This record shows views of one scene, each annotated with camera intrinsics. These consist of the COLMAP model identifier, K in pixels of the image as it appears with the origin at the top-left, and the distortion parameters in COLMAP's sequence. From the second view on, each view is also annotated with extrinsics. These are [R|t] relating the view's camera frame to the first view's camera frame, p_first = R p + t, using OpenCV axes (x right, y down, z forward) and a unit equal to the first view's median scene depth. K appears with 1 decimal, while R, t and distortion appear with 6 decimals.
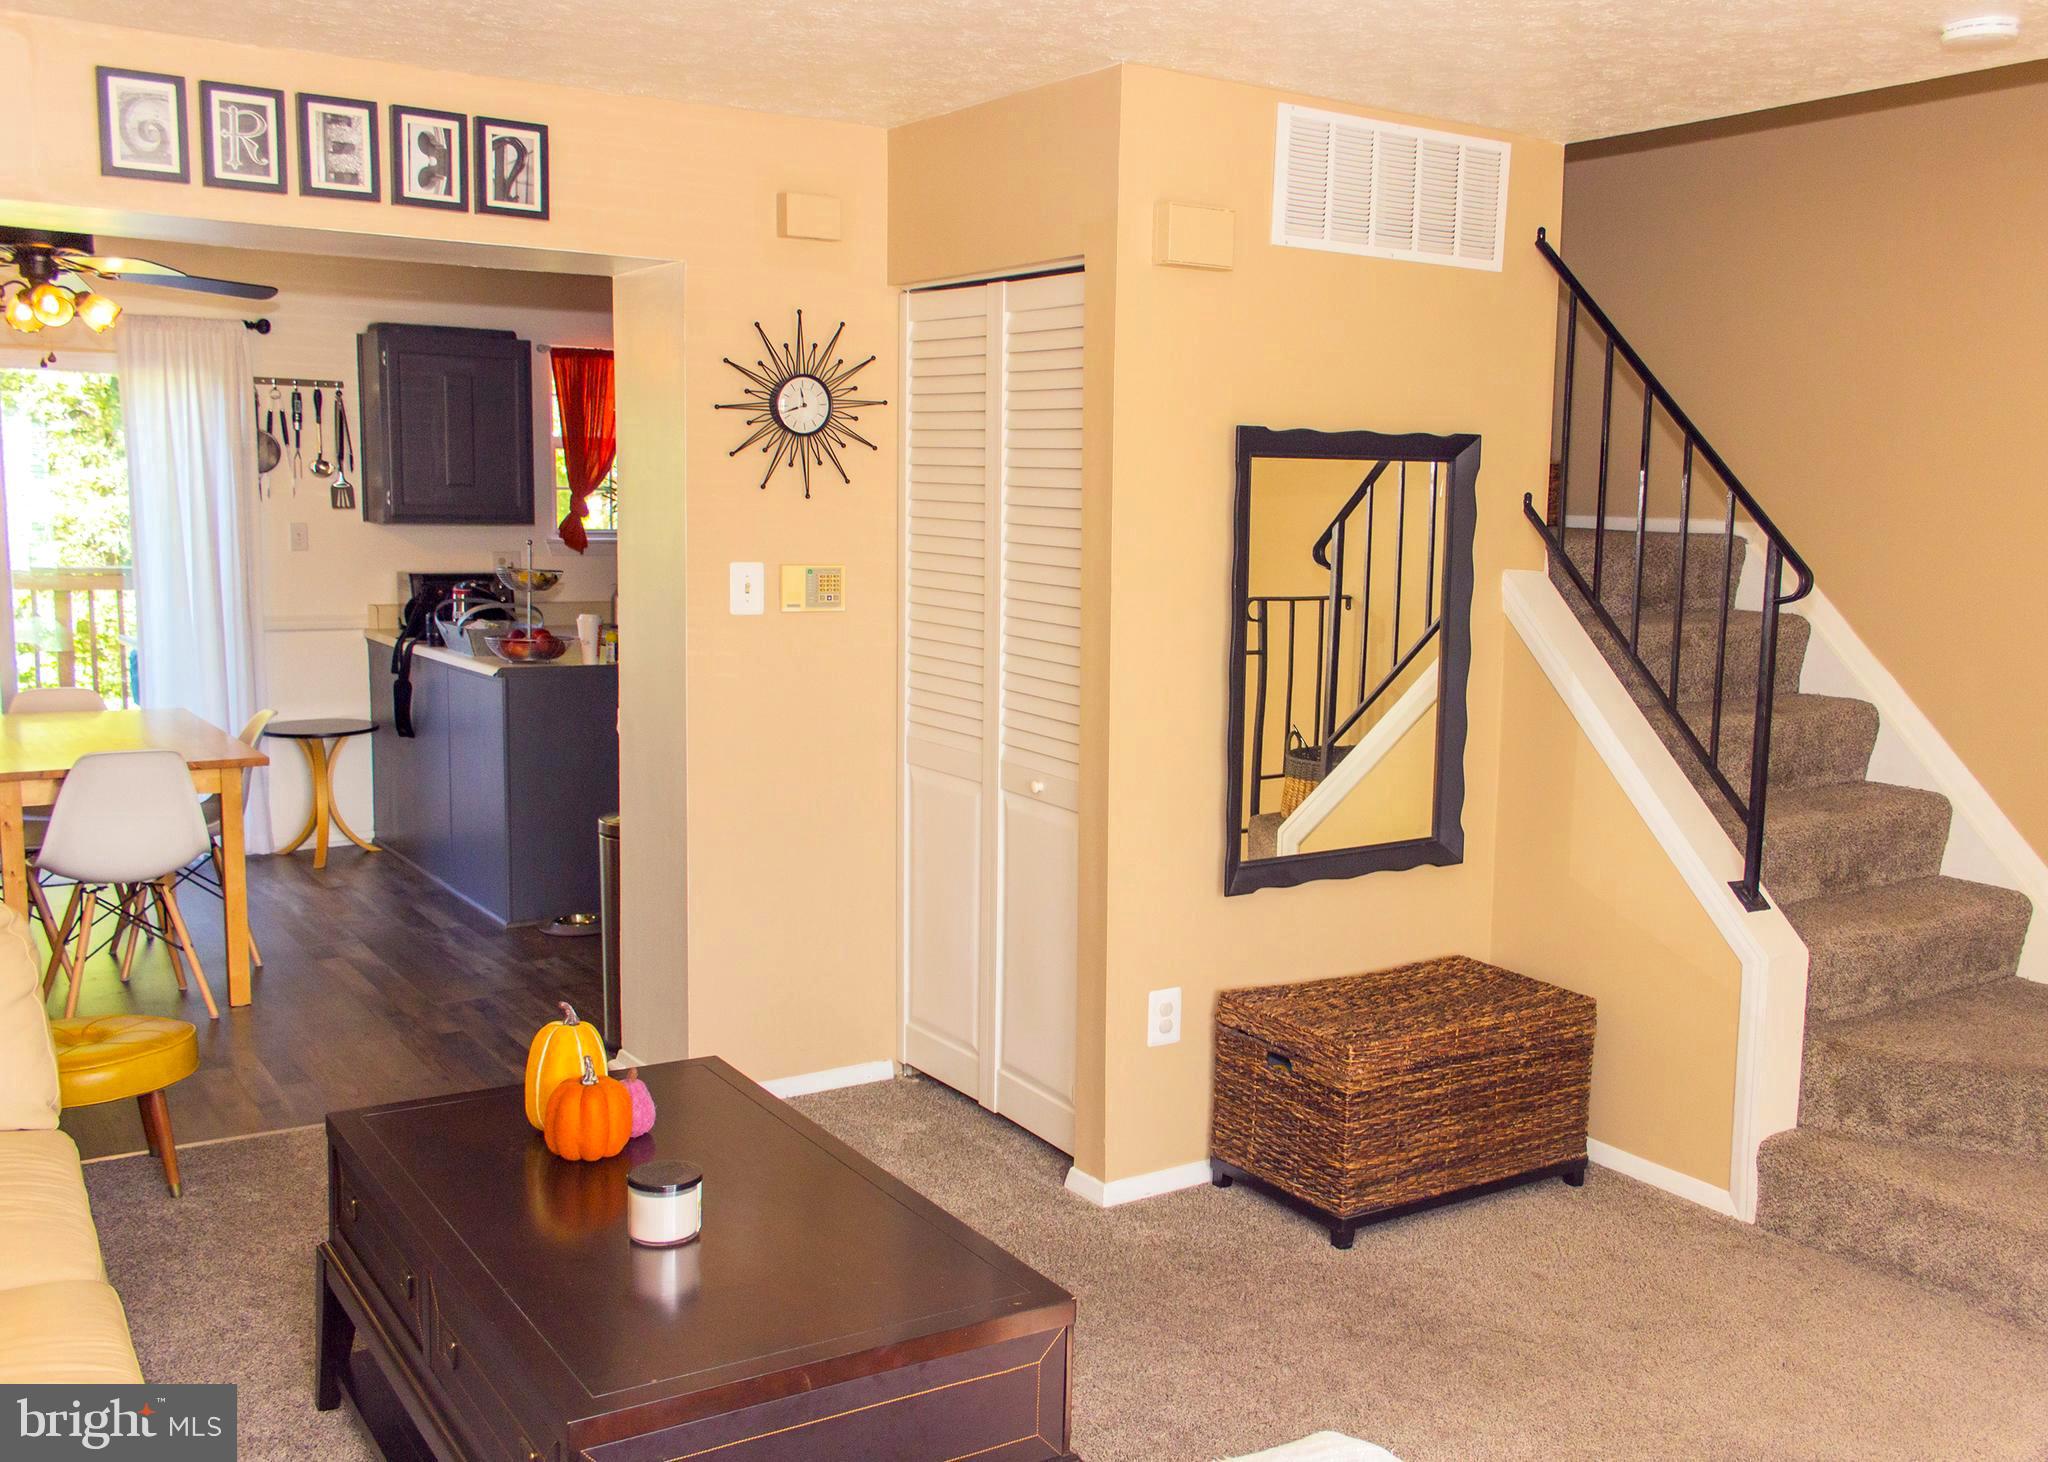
lens RADIAL K [[1835.5, 0, 1024.0], [0, 1835.5, 731.0], [0, 0, 1]] dist [0.058345, 0.010036]
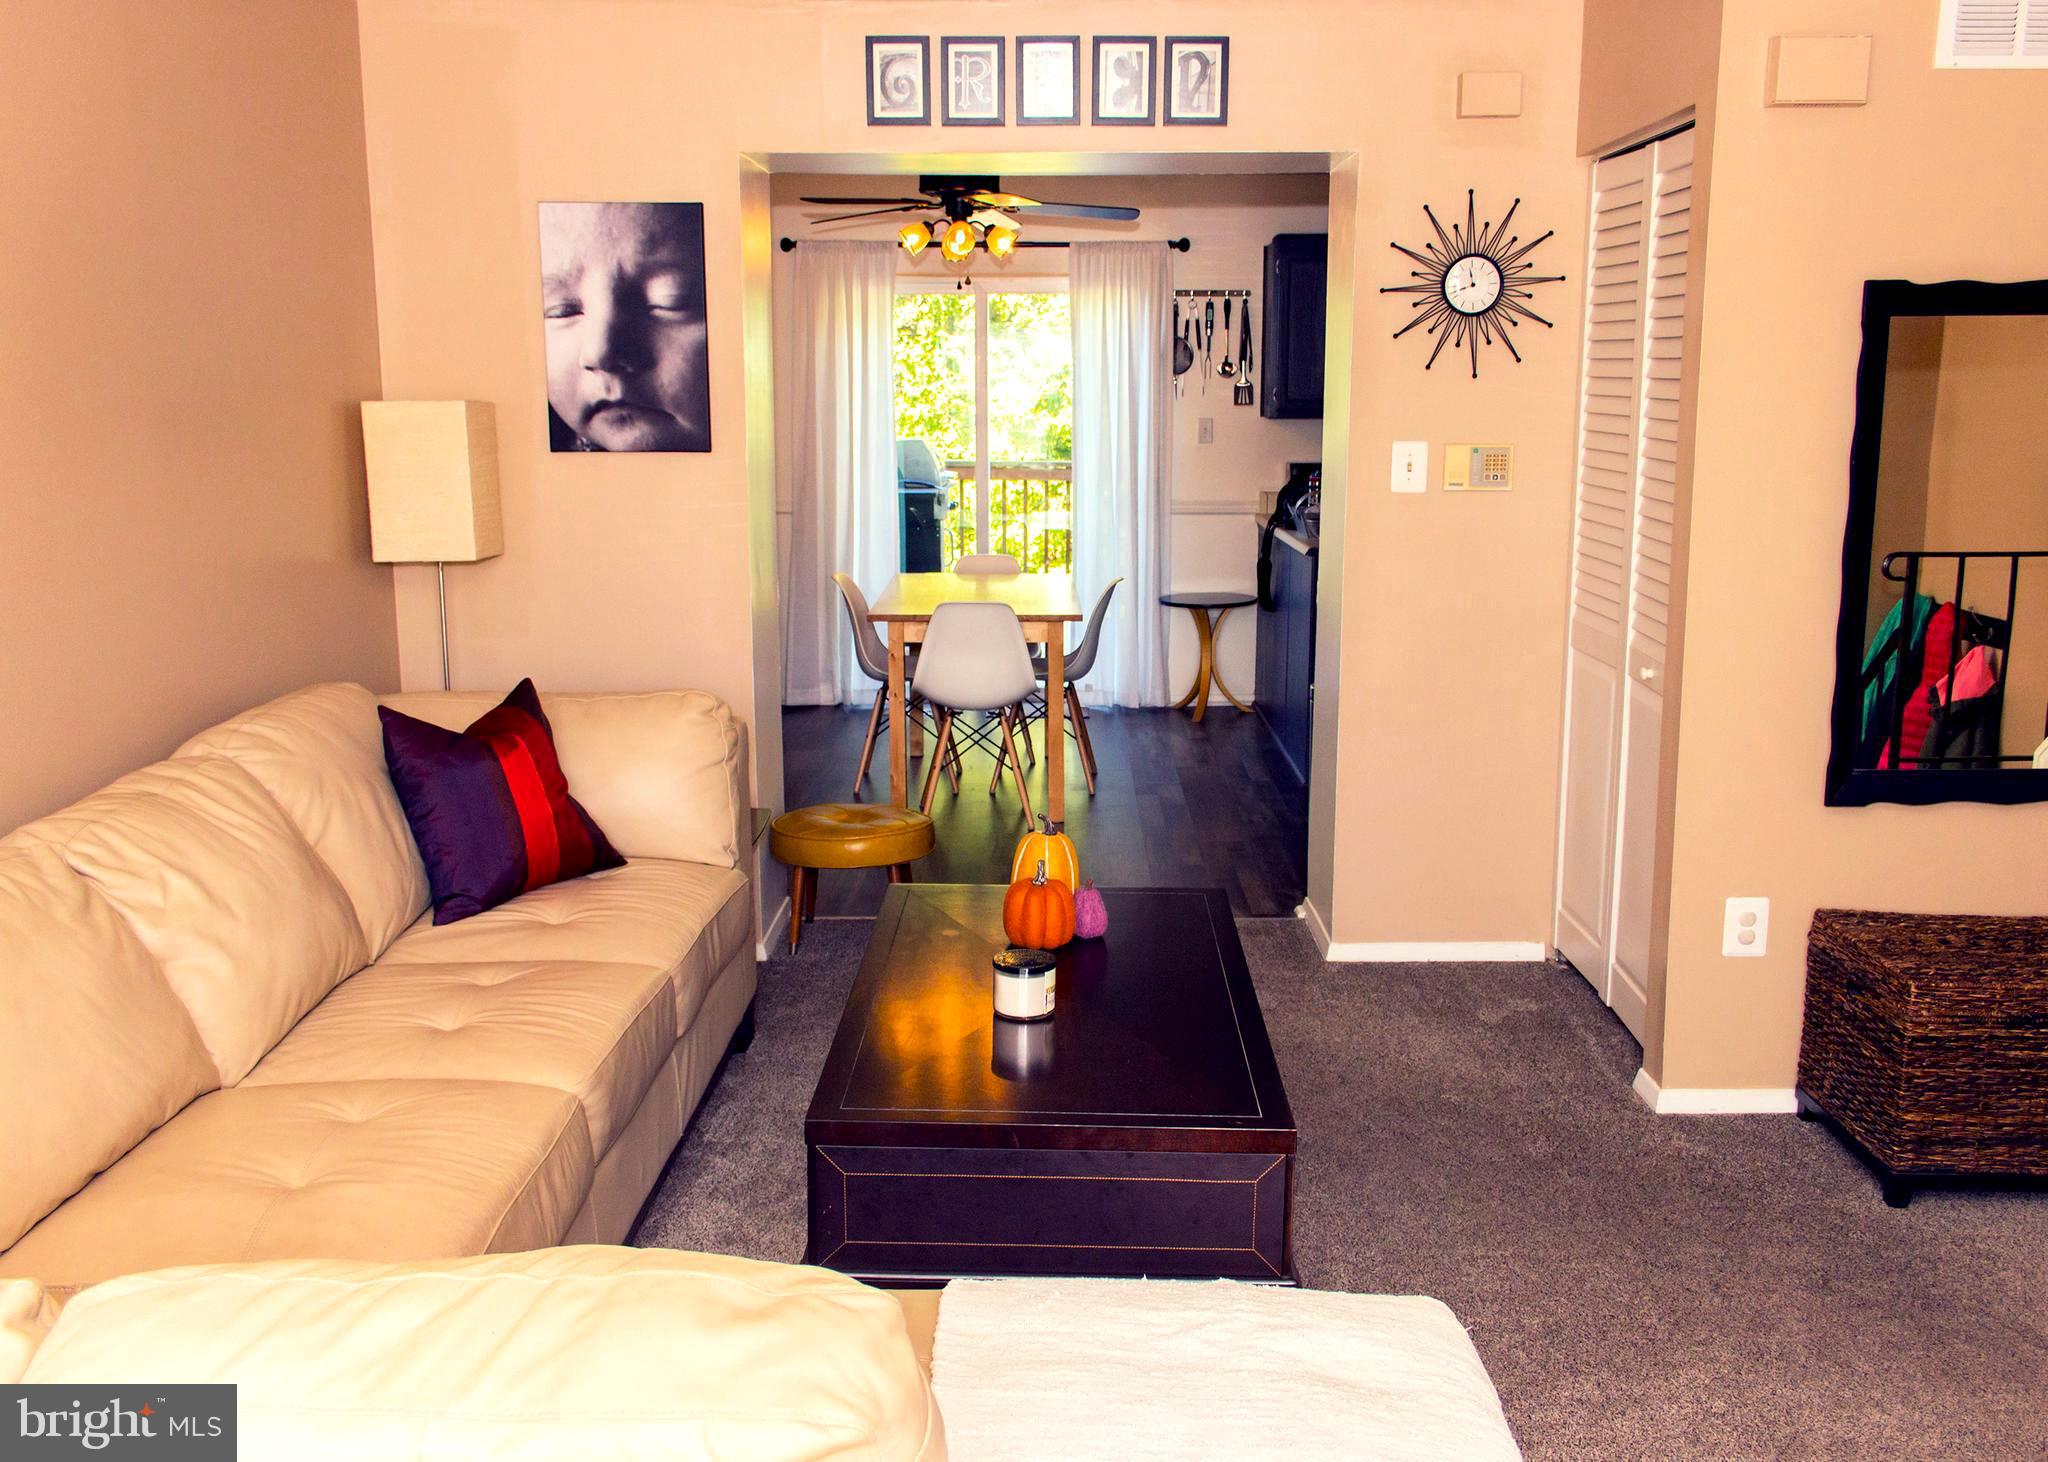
lens RADIAL K [[1795.6, 0, 1093.6], [0, 1795.6, 696.0], [0, 0, 1]] dist [0.062058, 0.008613]
pose [[0.848700, 0.074420, -0.523613, 0.208166], [-0.056534, 0.997143, 0.050089, 0.008973], [0.525844, -0.012909, 0.850483, 0.037046]]
